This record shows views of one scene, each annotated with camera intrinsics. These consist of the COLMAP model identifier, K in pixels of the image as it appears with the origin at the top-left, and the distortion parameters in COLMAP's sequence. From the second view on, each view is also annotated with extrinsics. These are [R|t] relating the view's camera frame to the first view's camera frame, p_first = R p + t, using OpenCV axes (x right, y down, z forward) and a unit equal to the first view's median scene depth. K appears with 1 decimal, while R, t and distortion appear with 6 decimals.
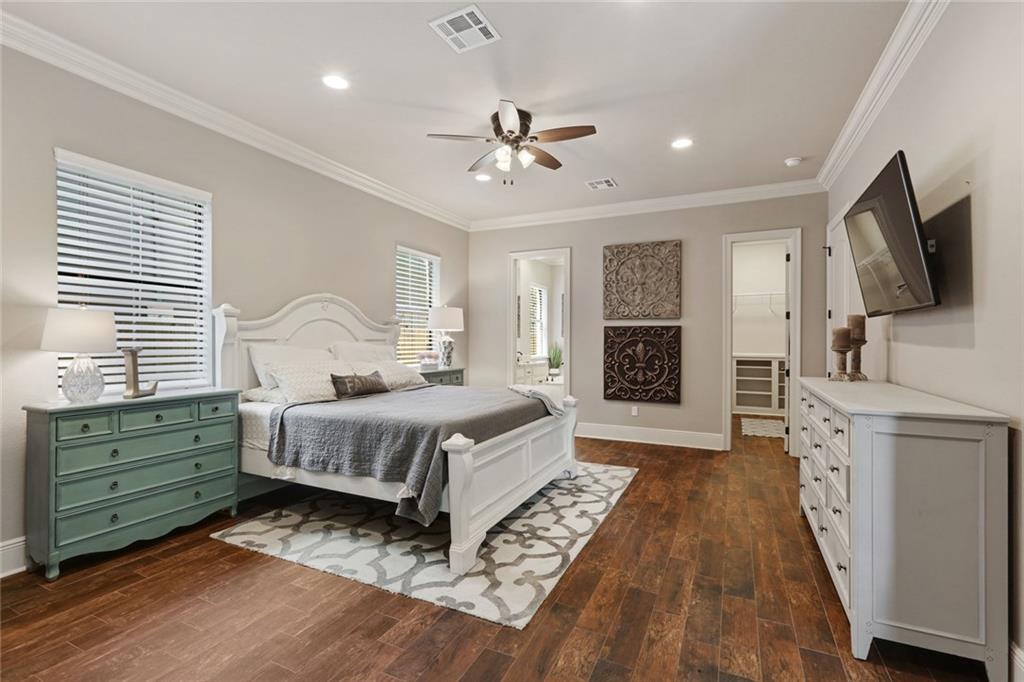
lens RADIAL K [[464.1, 0, 509.3], [0, 464.1, 337.3], [0, 0, 1]] dist [-0.024504, 0.012965]
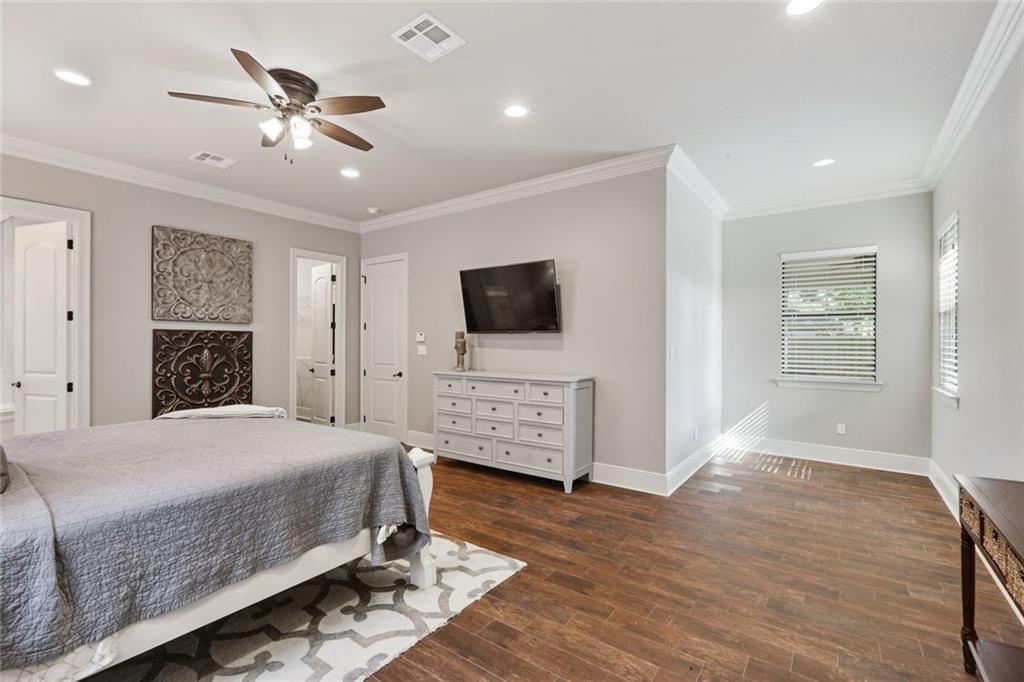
lens RADIAL K [[464.1, 0, 511.7], [0, 464.1, 343.6], [0, 0, 1]] dist [-0.024504, 0.012965]
pose [[0.163312, -0.002078, 0.986572, -0.565253], [-0.007703, 0.999965, 0.003381, -0.008112], [-0.986544, -0.008151, 0.163290, 0.355378]]
